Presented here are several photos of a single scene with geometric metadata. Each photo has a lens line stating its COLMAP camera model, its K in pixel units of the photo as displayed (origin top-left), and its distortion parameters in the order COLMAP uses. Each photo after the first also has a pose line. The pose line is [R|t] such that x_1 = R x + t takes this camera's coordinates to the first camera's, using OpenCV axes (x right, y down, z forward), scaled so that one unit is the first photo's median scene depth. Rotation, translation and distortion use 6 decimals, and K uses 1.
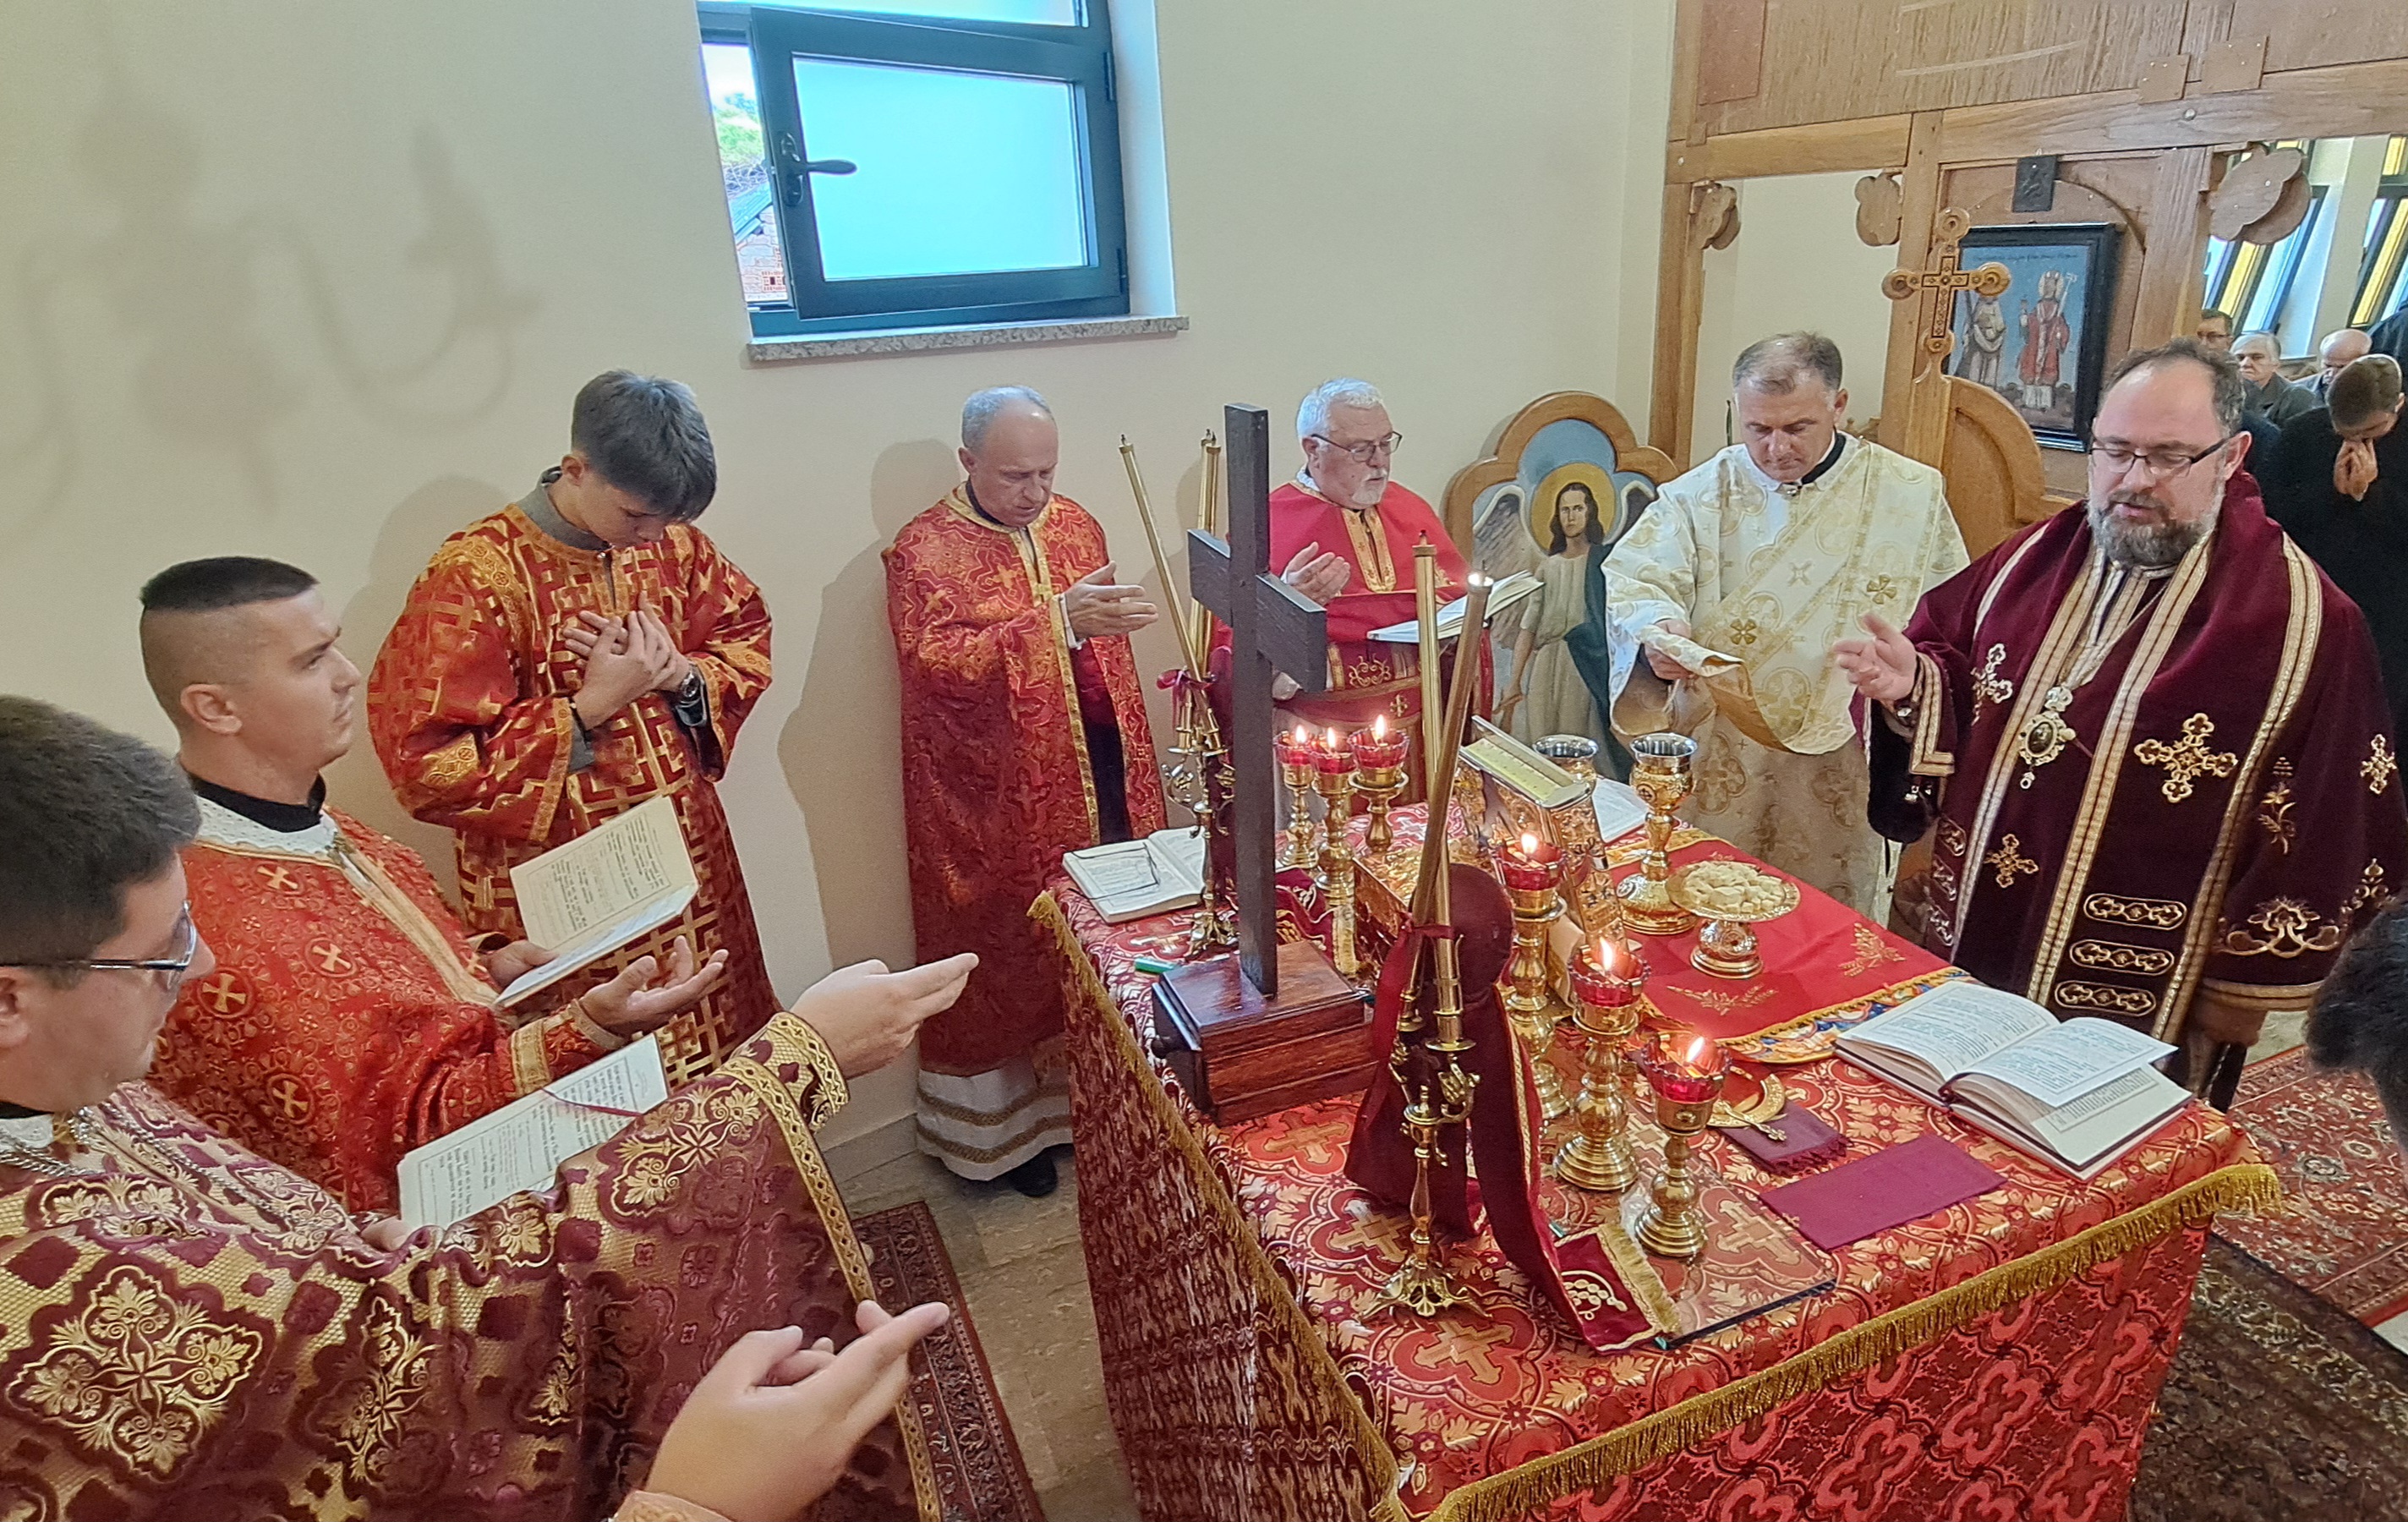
lens RADIAL K [[1327.8, 0, 1287.2], [0, 1327.8, 756.4], [0, 0, 1]] dist [-0.020565, 0.002243]
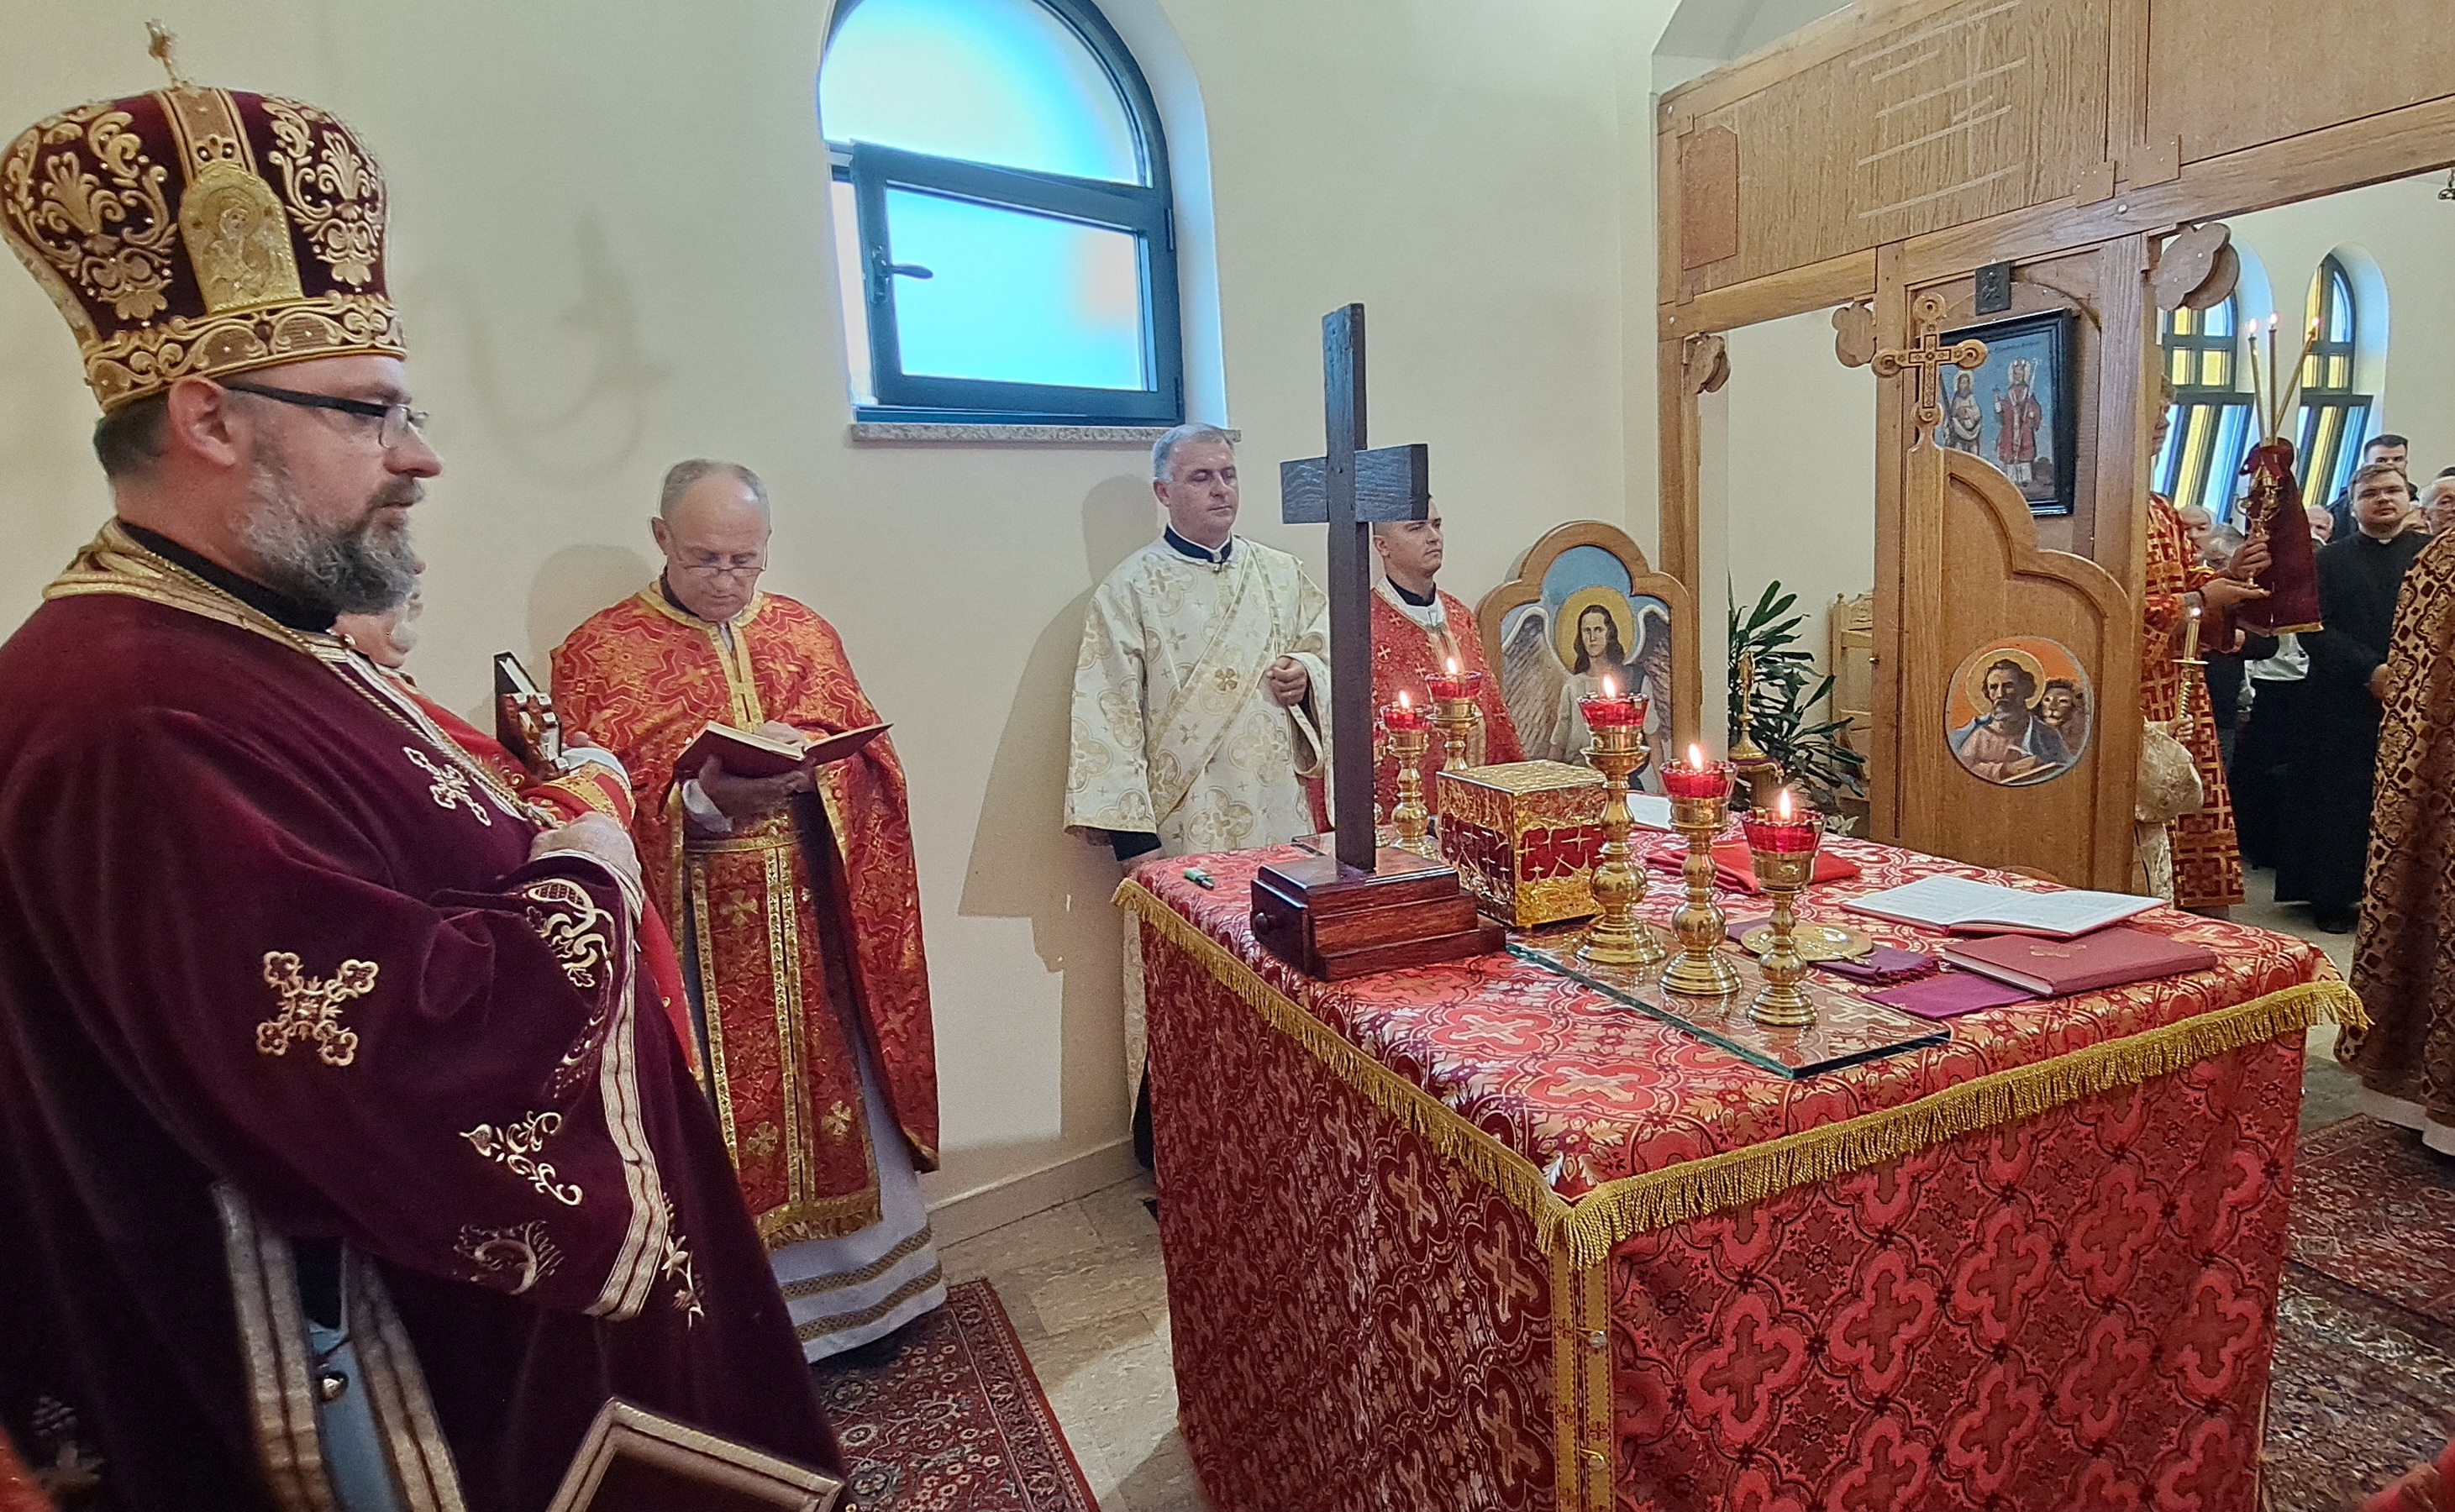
lens RADIAL K [[1300.9, 0, 1298.7], [0, 1300.9, 754.7], [0, 0, 1]] dist [-0.020517, -0.000589]
pose [[0.999716, -0.023847, 0.000006, -0.036390], [0.023410, 0.981360, -0.190749, 0.159082], [0.004543, 0.190695, 0.981639, -0.009854]]
